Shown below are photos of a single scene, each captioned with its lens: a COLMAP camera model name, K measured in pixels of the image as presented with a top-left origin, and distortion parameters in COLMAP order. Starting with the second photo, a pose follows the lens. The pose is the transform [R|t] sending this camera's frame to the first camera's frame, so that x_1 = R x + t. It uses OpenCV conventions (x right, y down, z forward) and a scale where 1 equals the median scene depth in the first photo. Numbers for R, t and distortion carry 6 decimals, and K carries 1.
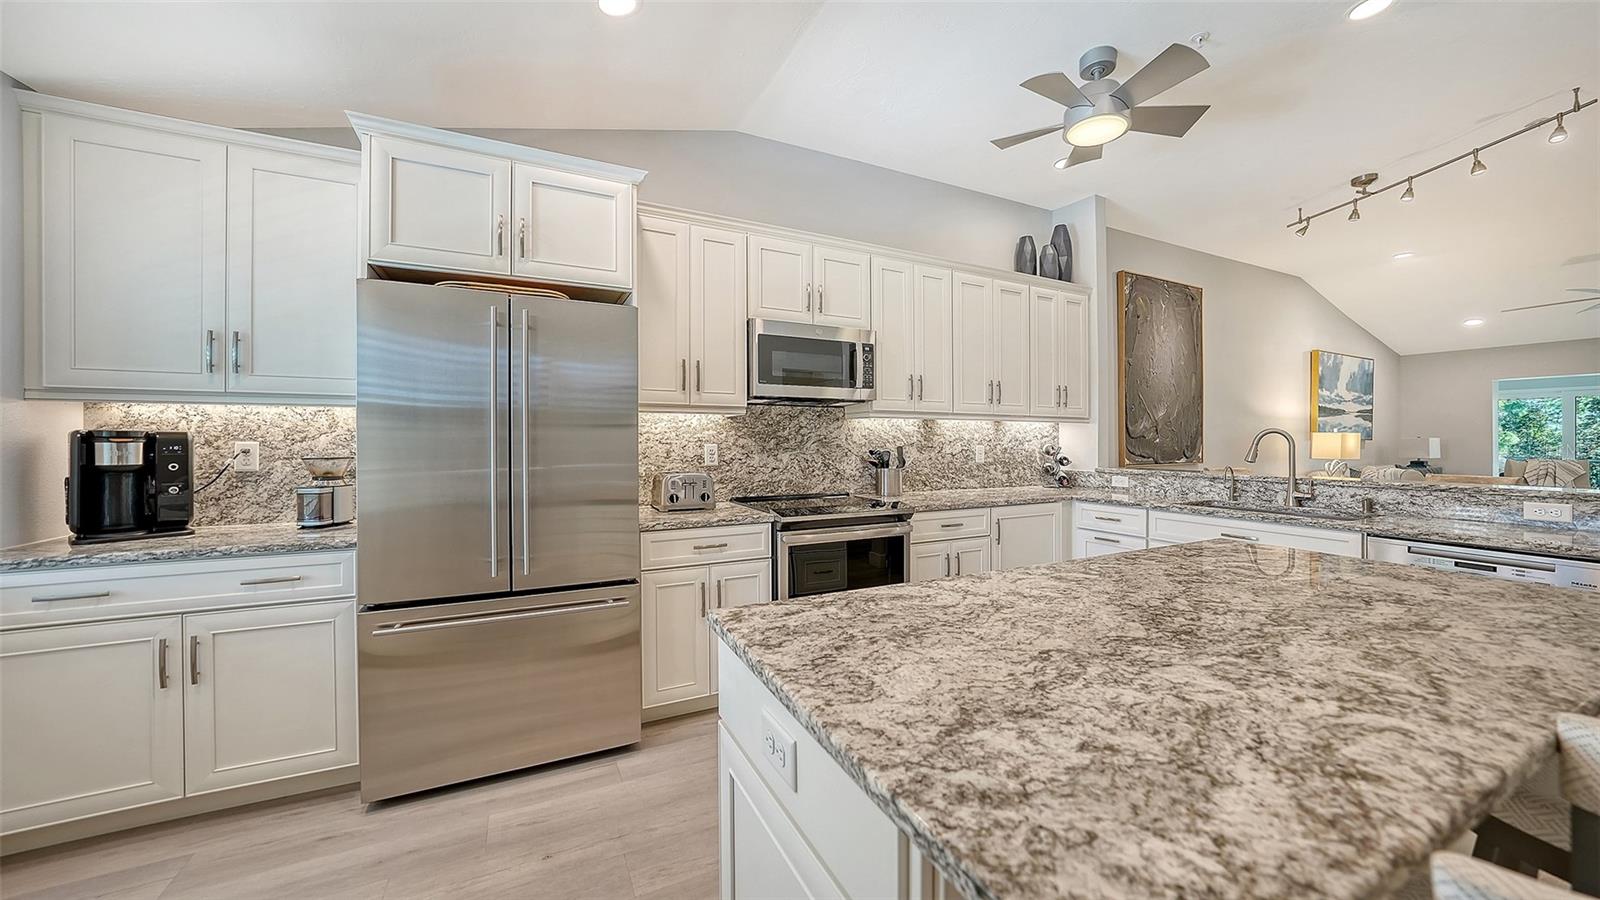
lens RADIAL K [[549.7, 0, 801.1], [0, 549.7, 439.7], [0, 0, 1]] dist [-0.018651, 0.000159]
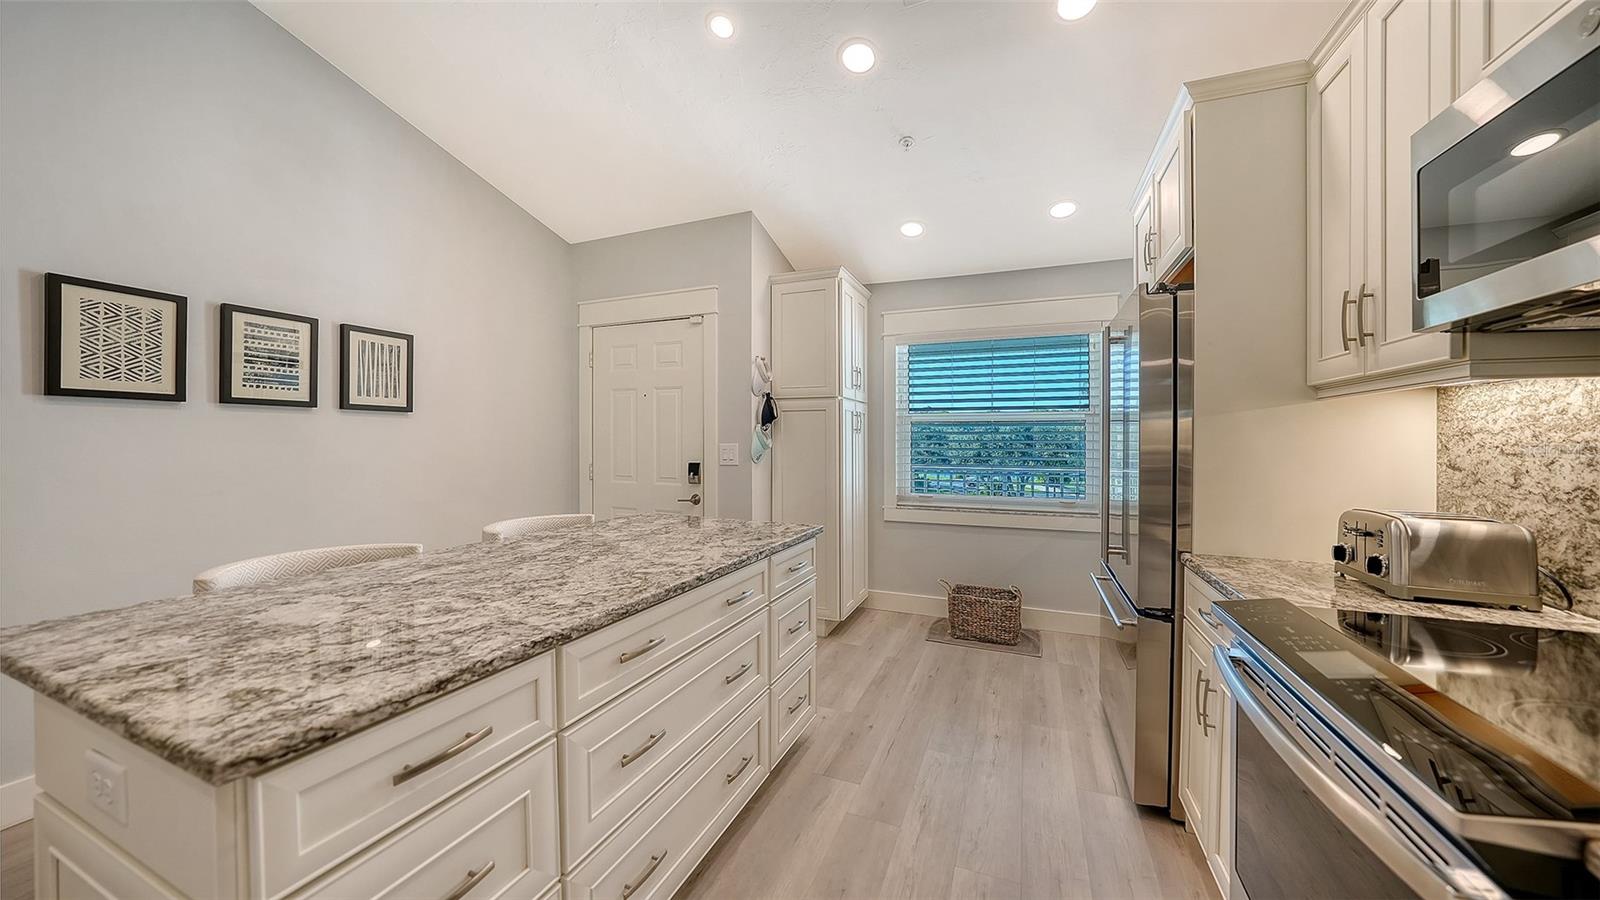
lens RADIAL K [[556.2, 0, 800.0], [0, 556.2, 450.0], [0, 0, 1]] dist [-0.018798, 0.000101]
pose [[-0.750258, 0.005742, -0.661120, 0.443165], [-0.007281, 0.999830, 0.016946, -0.000084], [0.661105, 0.017528, -0.750088, 0.879515]]
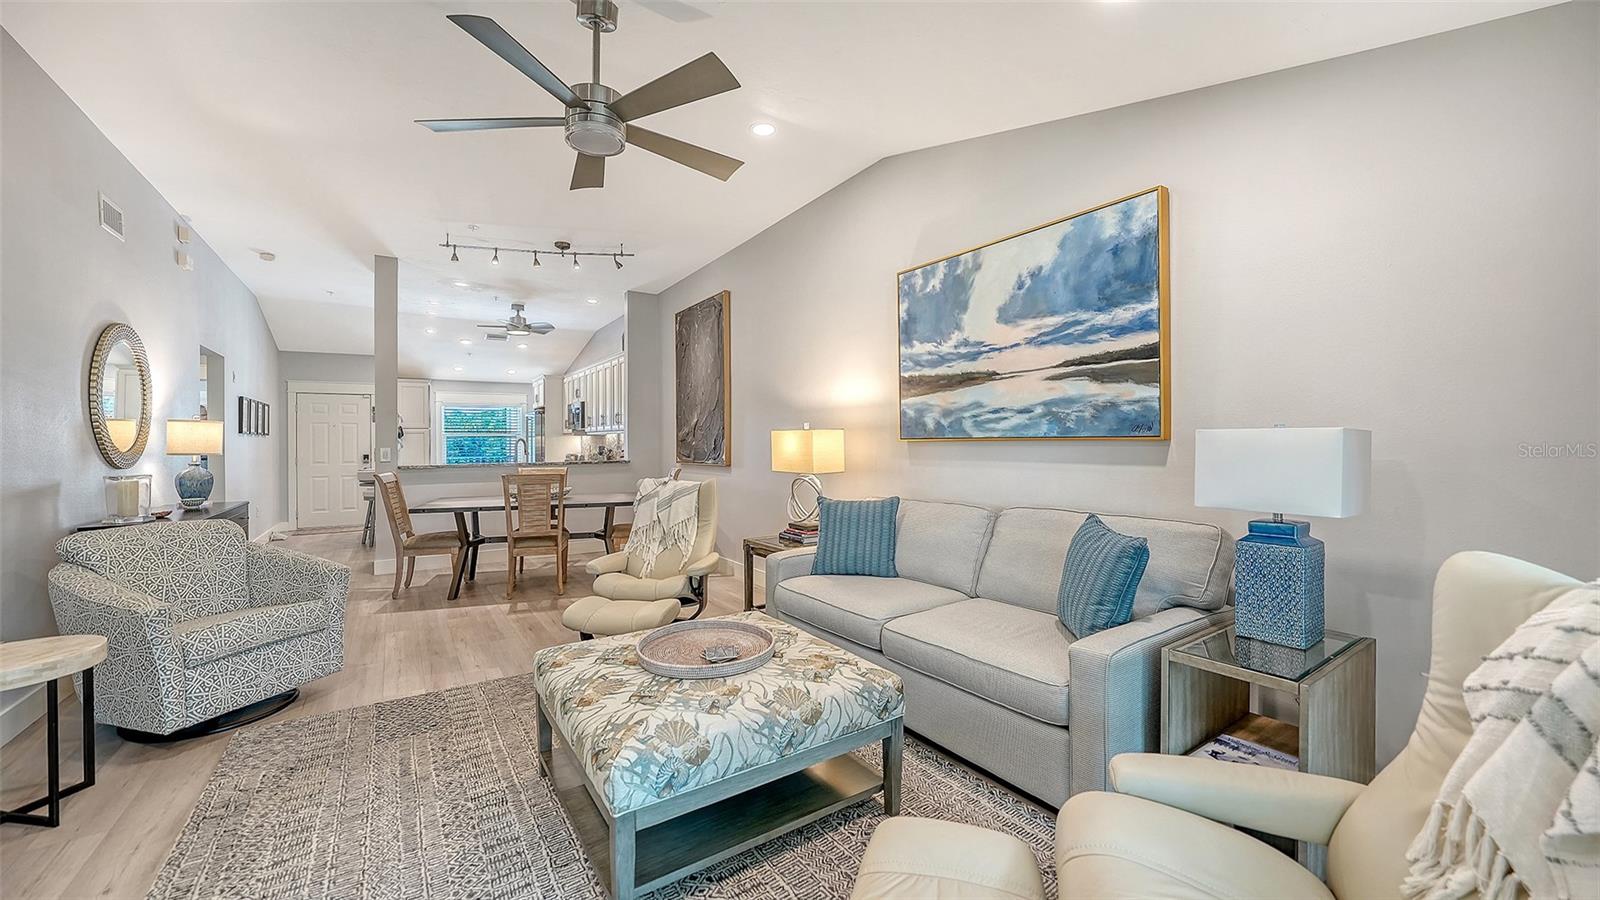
lens RADIAL K [[618.2, 0, 799.2], [0, 618.2, 435.2], [0, 0, 1]] dist [0.000034, -0.000191]
pose [[0.124074, -0.012252, -0.992197, 3.107437], [0.007410, 0.999907, -0.011421, 0.004444], [0.992245, -0.005935, 0.124153, 1.635709]]
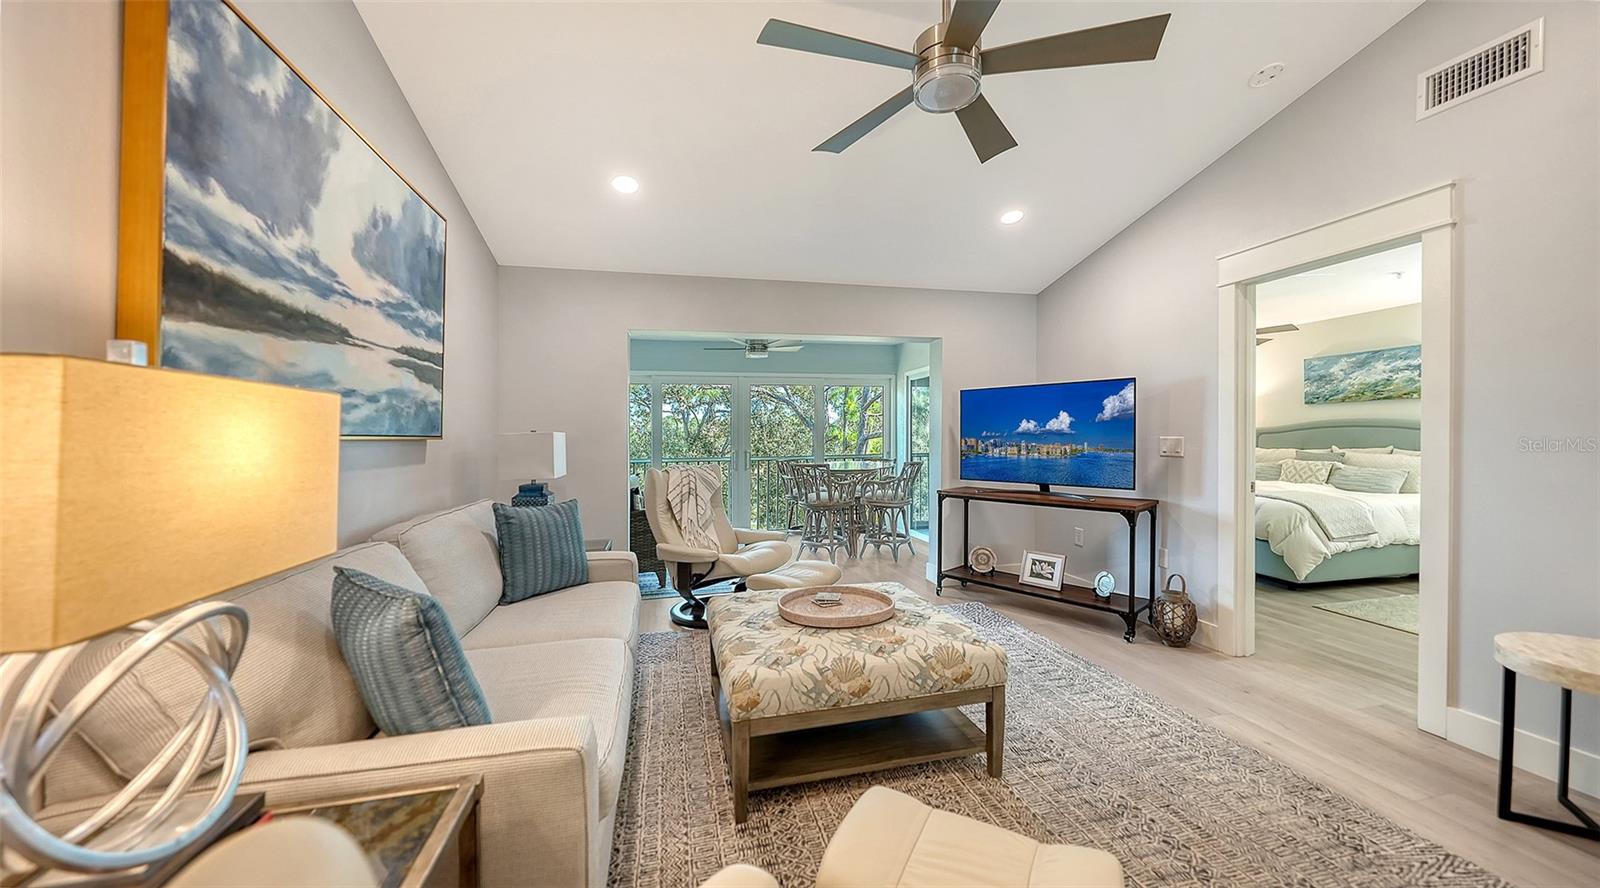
lens RADIAL K [[564.3, 0, 818.1], [0, 564.3, 428.0], [0, 0, 1]] dist [0.007228, -0.000067]
pose [[0.192360, 0.007868, 0.981293, 1.616886], [0.012149, 0.999872, -0.010399, 0.003399], [-0.981249, 0.013922, 0.192240, 1.489296]]
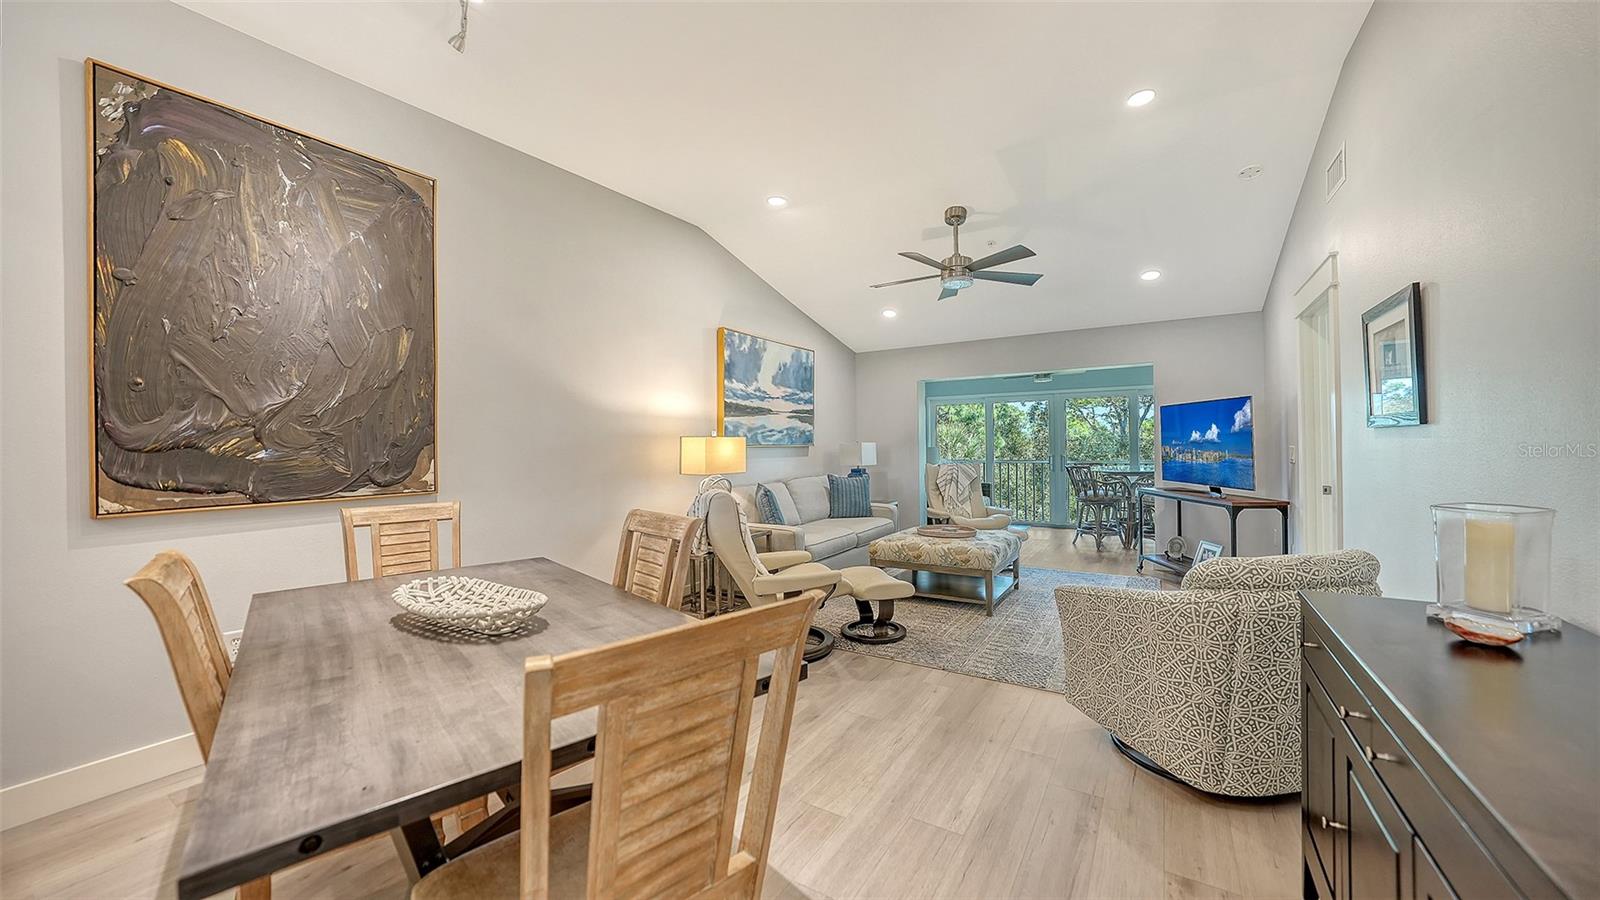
lens RADIAL K [[598.5, 0, 804.5], [0, 598.5, 432.7], [0, 0, 1]] dist [-0.000227, -0.000043]
pose [[0.842695, -0.001127, 0.538390, 1.192980], [0.014591, 0.999678, -0.020744, 0.000271], [-0.538193, 0.025337, 0.842441, 0.461550]]
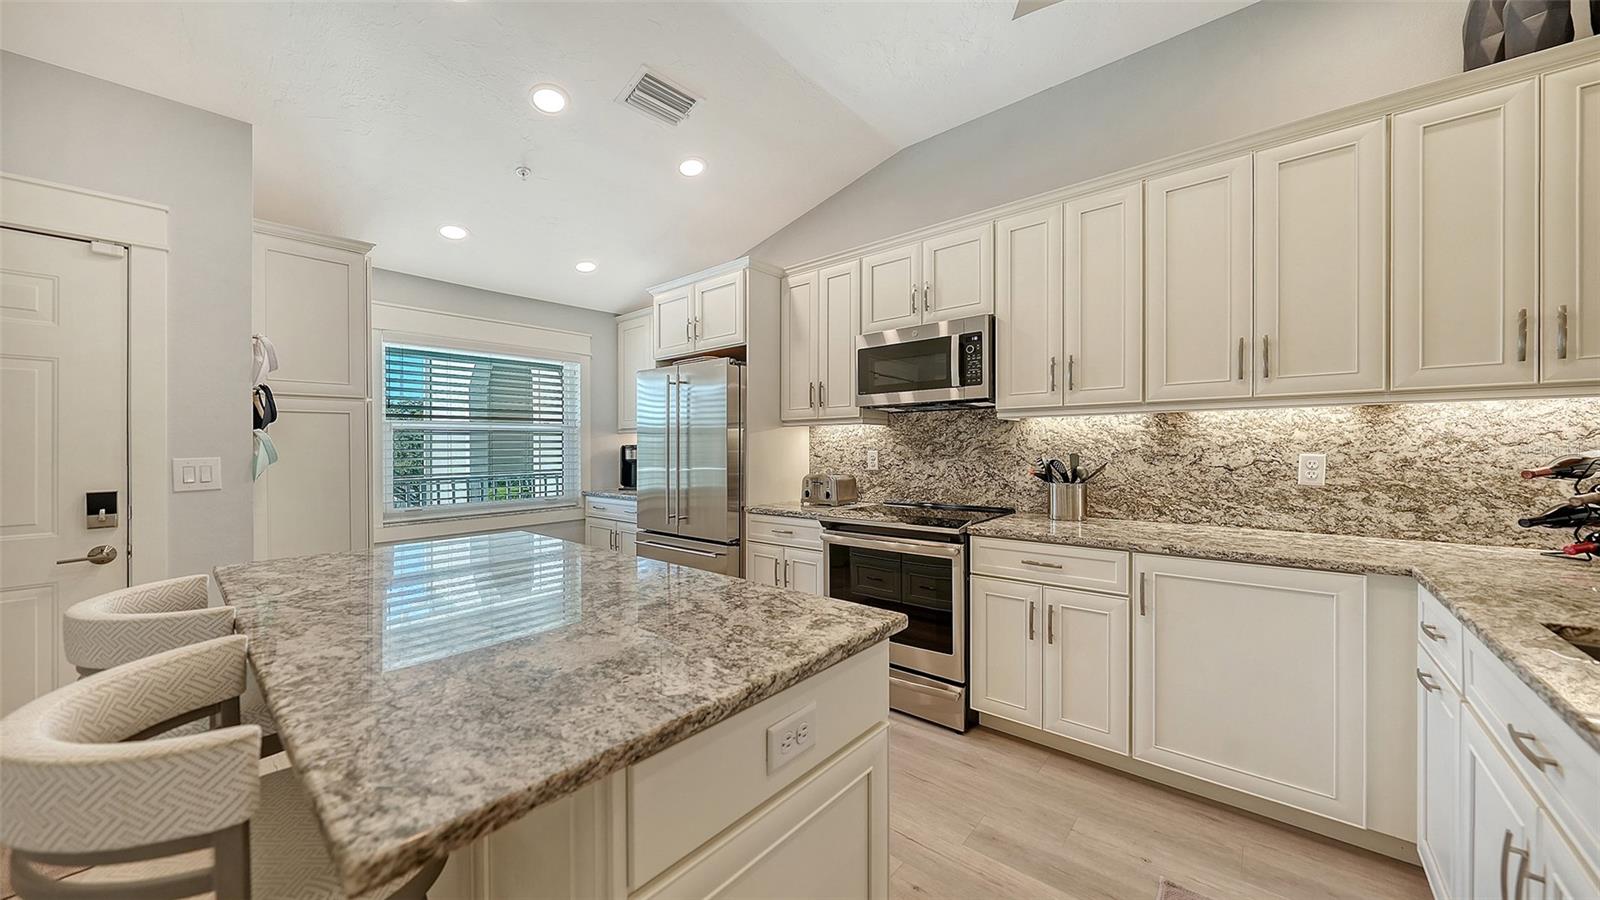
lens RADIAL K [[555.3, 0, 800.0], [0, 555.3, 450.0], [0, 0, 1]] dist [-0.000024, 0.000019]
pose [[0.402640, -0.000202, -0.915359, 0.778447], [0.008412, 0.999959, 0.003479, 0.001458], [0.915320, -0.009100, 0.402625, 0.397975]]
